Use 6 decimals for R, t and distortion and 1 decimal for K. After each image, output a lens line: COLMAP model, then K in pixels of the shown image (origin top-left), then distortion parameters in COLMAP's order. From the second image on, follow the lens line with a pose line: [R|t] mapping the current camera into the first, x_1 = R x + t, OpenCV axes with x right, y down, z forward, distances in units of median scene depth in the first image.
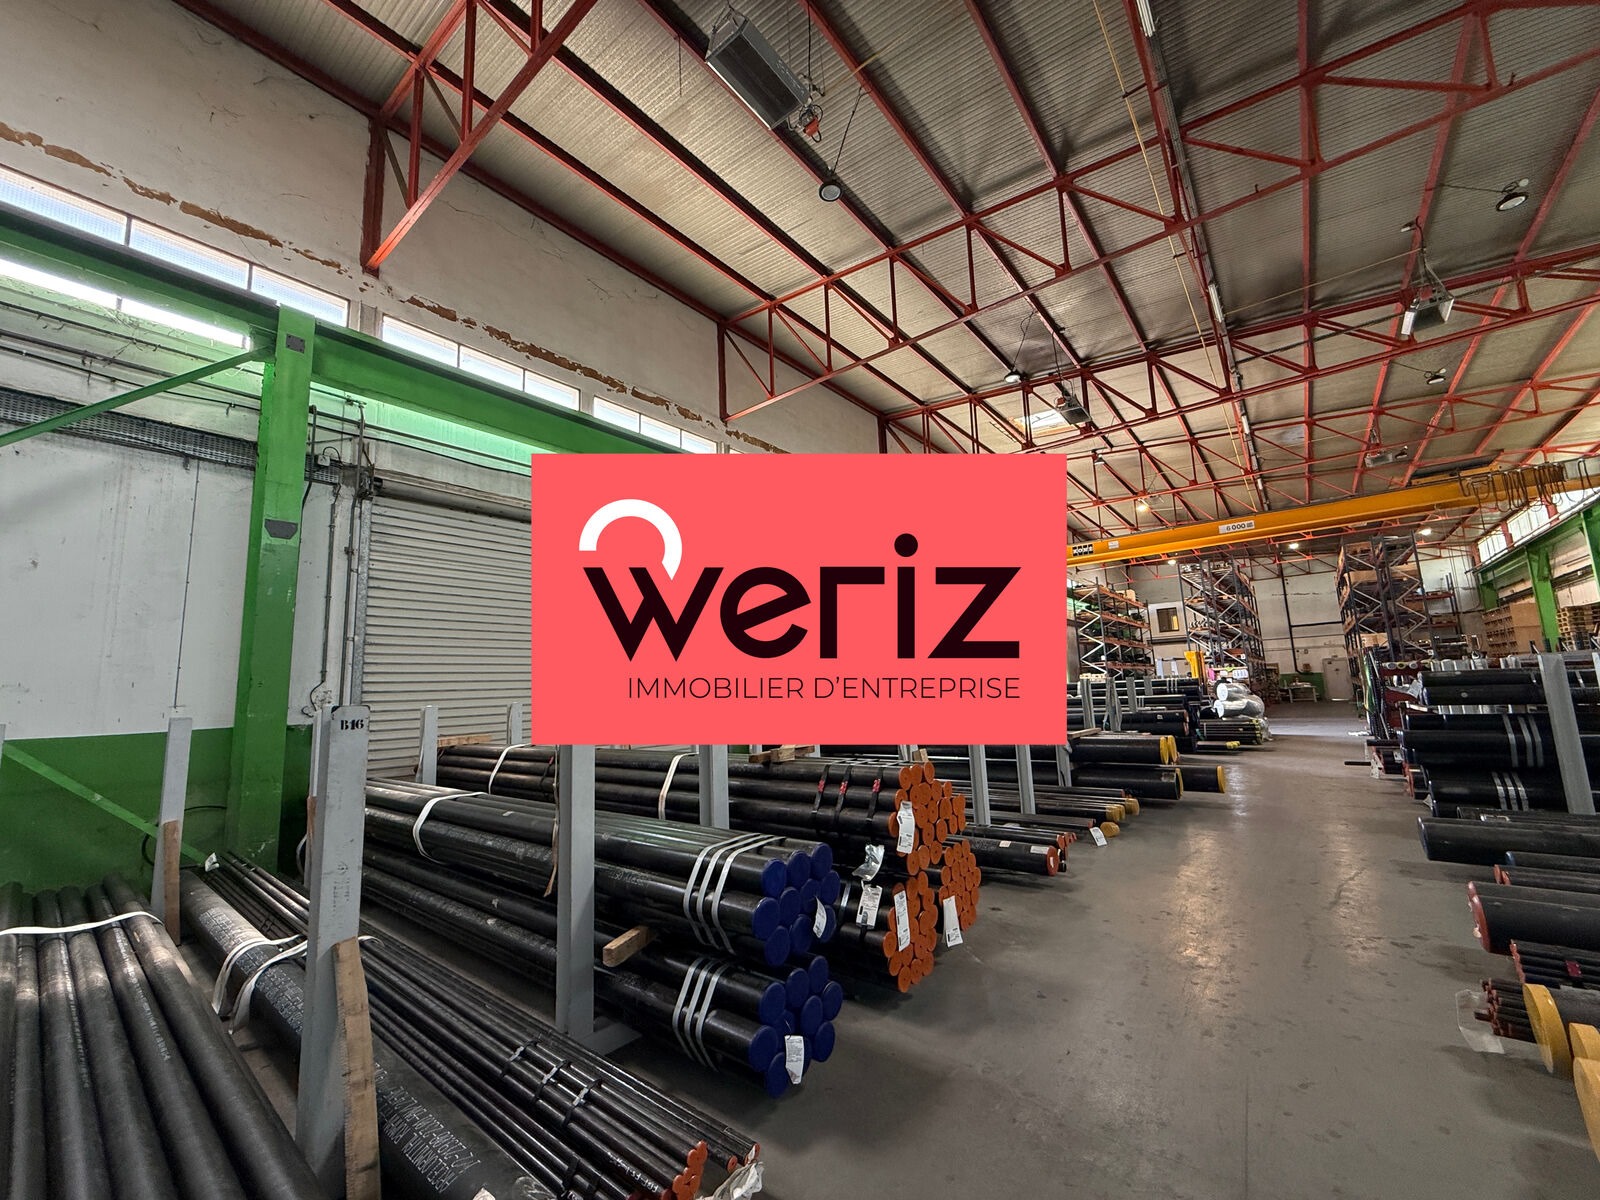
lens RADIAL K [[640.5, 0, 787.8], [0, 640.5, 555.3], [0, 0, 1]] dist [0.003244, 0.000616]
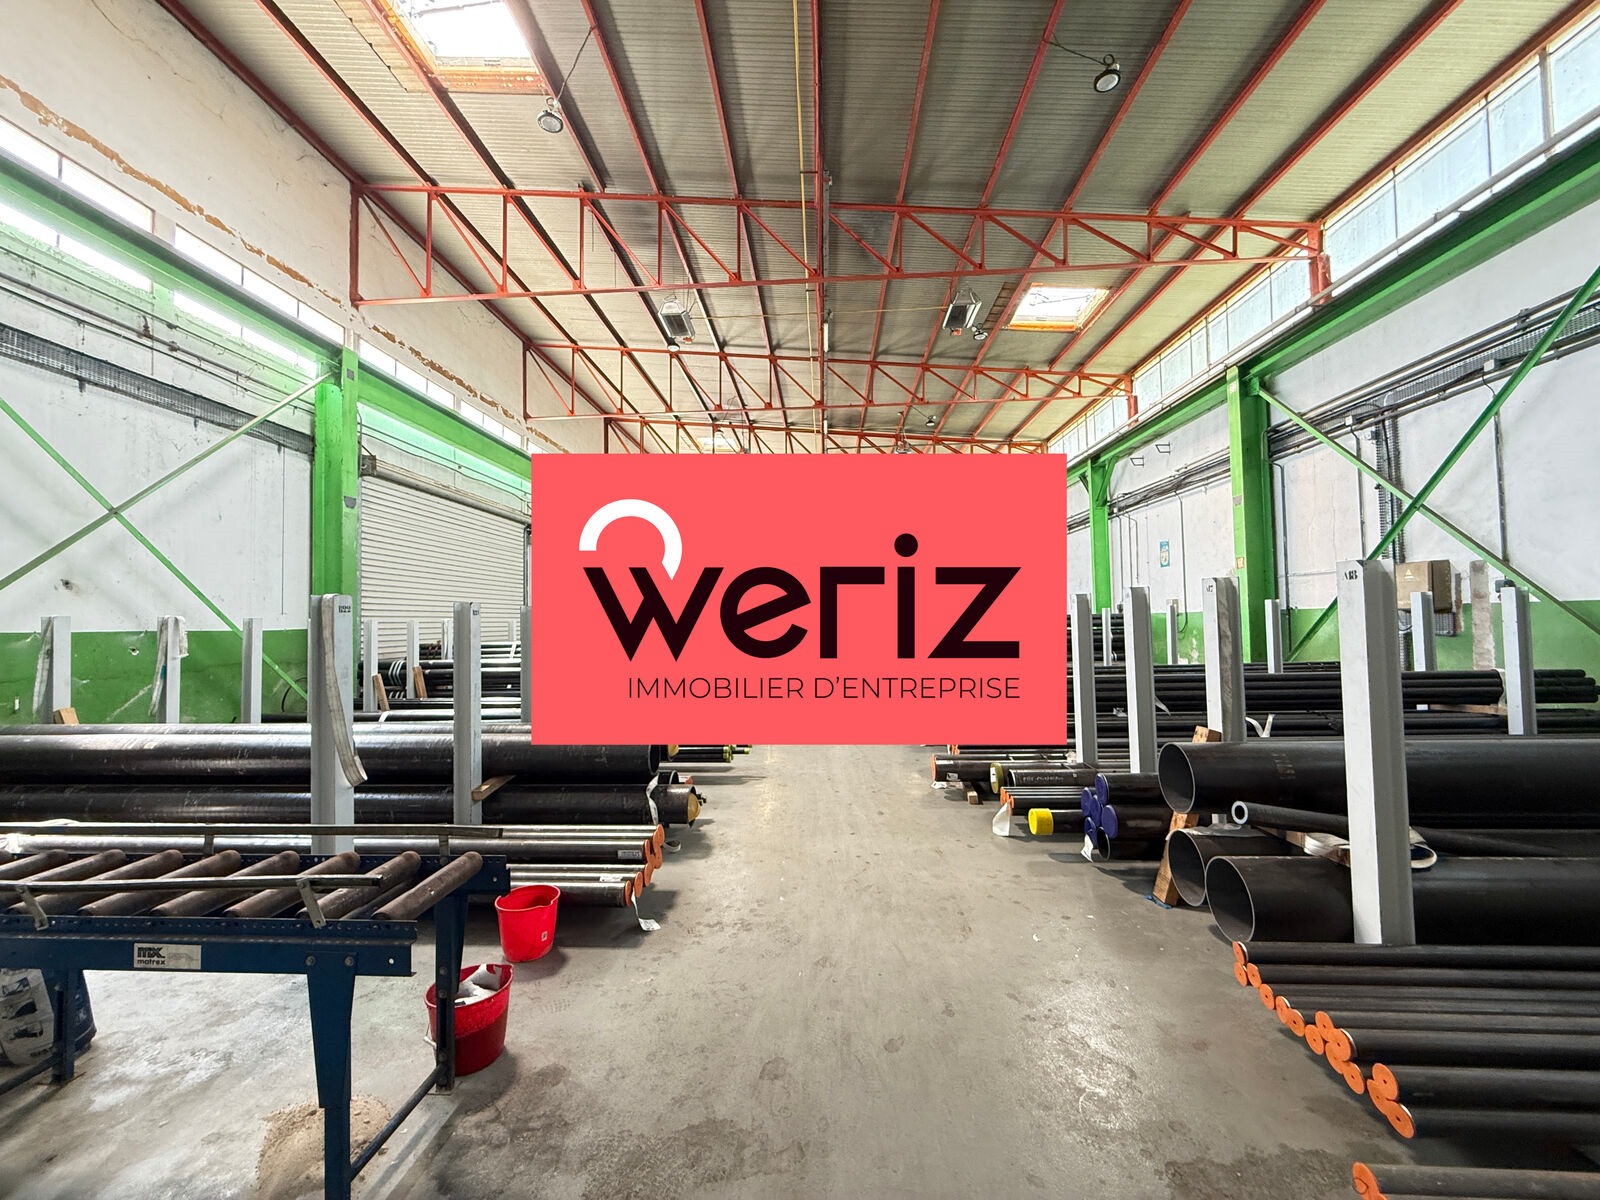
lens RADIAL K [[640.5, 0, 798.6], [0, 640.5, 601.4], [0, 0, 1]] dist [0.003244, 0.000616]
pose [[0.807969, 0.074566, 0.584487, -0.543289], [-0.170605, 0.979075, 0.110930, -0.111893], [-0.563986, -0.189345, 0.803784, -0.674037]]
